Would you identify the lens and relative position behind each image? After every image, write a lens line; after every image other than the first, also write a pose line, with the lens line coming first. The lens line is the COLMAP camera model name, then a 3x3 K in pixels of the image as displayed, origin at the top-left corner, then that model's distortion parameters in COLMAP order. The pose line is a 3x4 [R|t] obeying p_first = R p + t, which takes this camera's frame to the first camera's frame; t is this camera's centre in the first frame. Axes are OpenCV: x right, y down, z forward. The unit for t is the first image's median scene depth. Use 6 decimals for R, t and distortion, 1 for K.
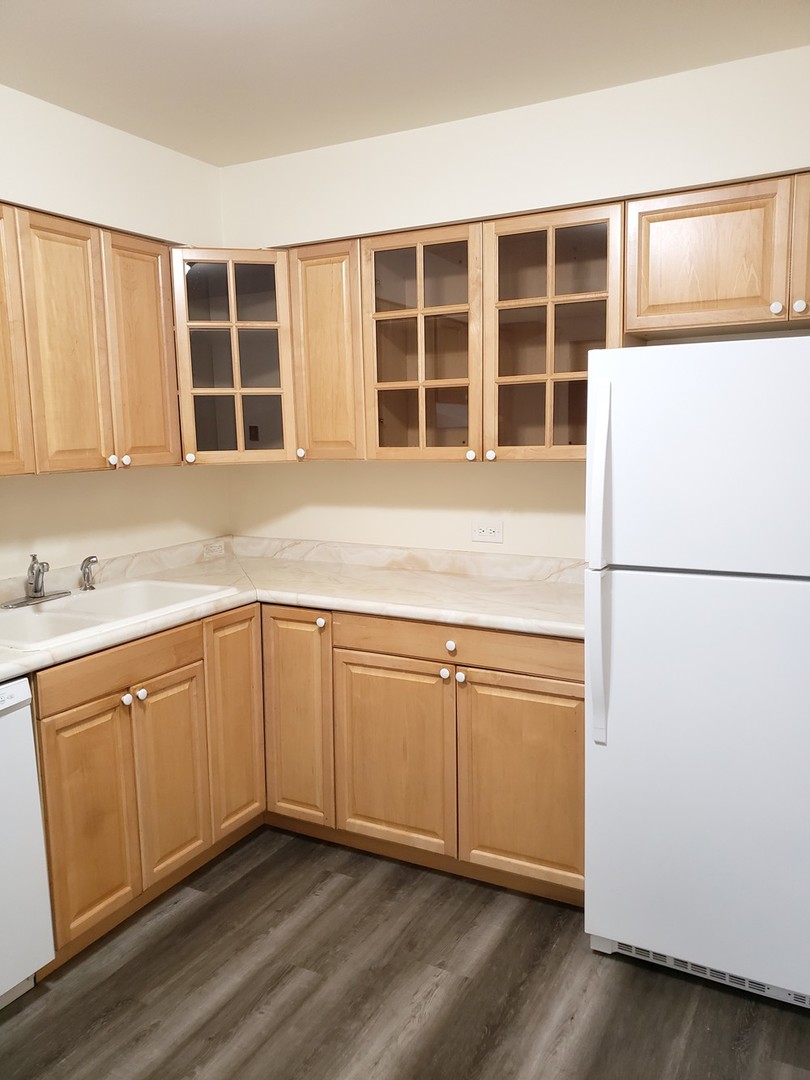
lens RADIAL K [[807.3, 0, 405.4], [0, 807.3, 549.0], [0, 0, 1]] dist [0.085368, -0.244994]
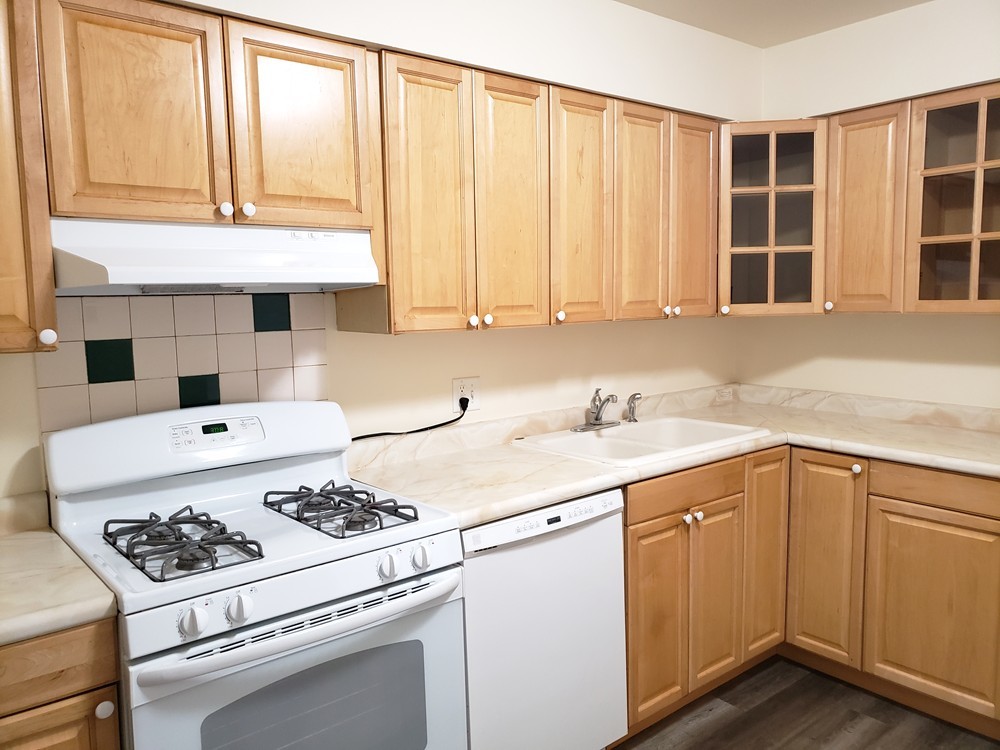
lens RADIAL K [[748.1, 0, 500.0], [0, 748.1, 375.0], [0, 0, 1]] dist [0.000910, -0.010493]
pose [[0.920138, 0.043192, -0.389206, -0.155790], [-0.057951, 0.997974, -0.026254, 0.022685], [0.387283, 0.046712, 0.920777, -0.061365]]
